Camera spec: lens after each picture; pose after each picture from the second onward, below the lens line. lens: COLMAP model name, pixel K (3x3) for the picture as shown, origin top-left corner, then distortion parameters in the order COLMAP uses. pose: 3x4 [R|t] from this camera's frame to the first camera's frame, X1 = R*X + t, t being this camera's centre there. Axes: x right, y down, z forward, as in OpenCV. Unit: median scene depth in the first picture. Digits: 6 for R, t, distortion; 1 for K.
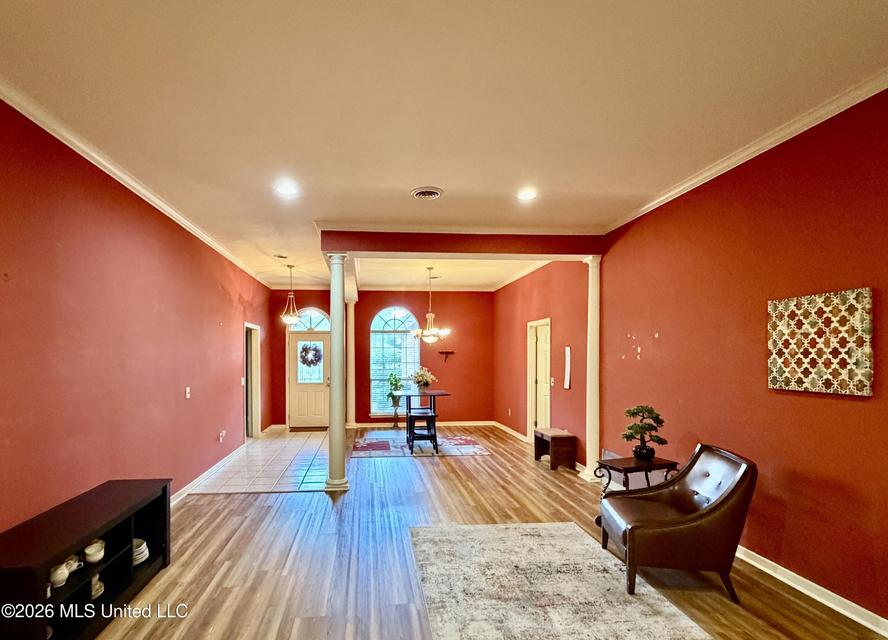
lens RADIAL K [[434.0, 0, 401.1], [0, 434.0, 361.8], [0, 0, 1]] dist [0.001267, 0.000277]
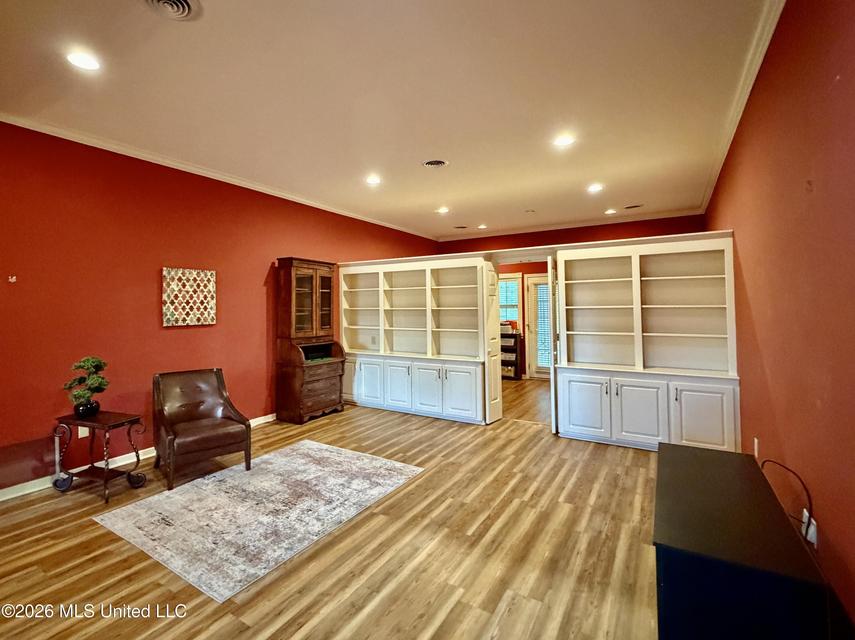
lens RADIAL K [[426.3, 0, 380.1], [0, 426.3, 300.8], [0, 0, 1]] dist [0.000306, -0.000248]
pose [[-0.780926, 0.018798, 0.624341, -0.637945], [0.020202, 0.999784, -0.004833, -0.004055], [-0.624297, 0.008839, -0.781137, 1.683024]]
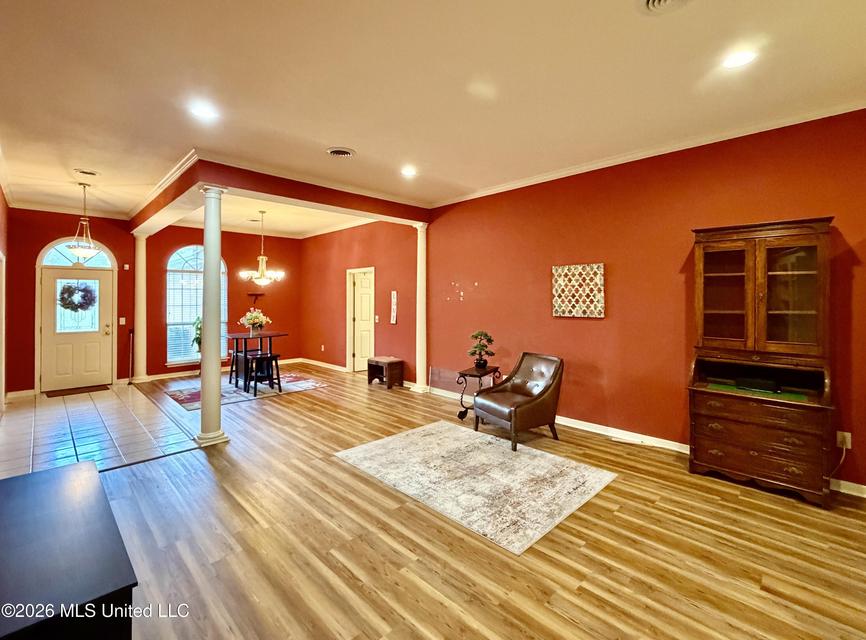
lens RADIAL K [[394.0, 0, 429.7], [0, 394.0, 299.3], [0, 0, 1]] dist [-0.001692, 0.000046]
pose [[0.764481, -0.000788, 0.644646, -0.562062], [0.008881, 0.999917, -0.009309, 0.003520], [-0.644585, 0.012842, 0.764424, 0.106435]]
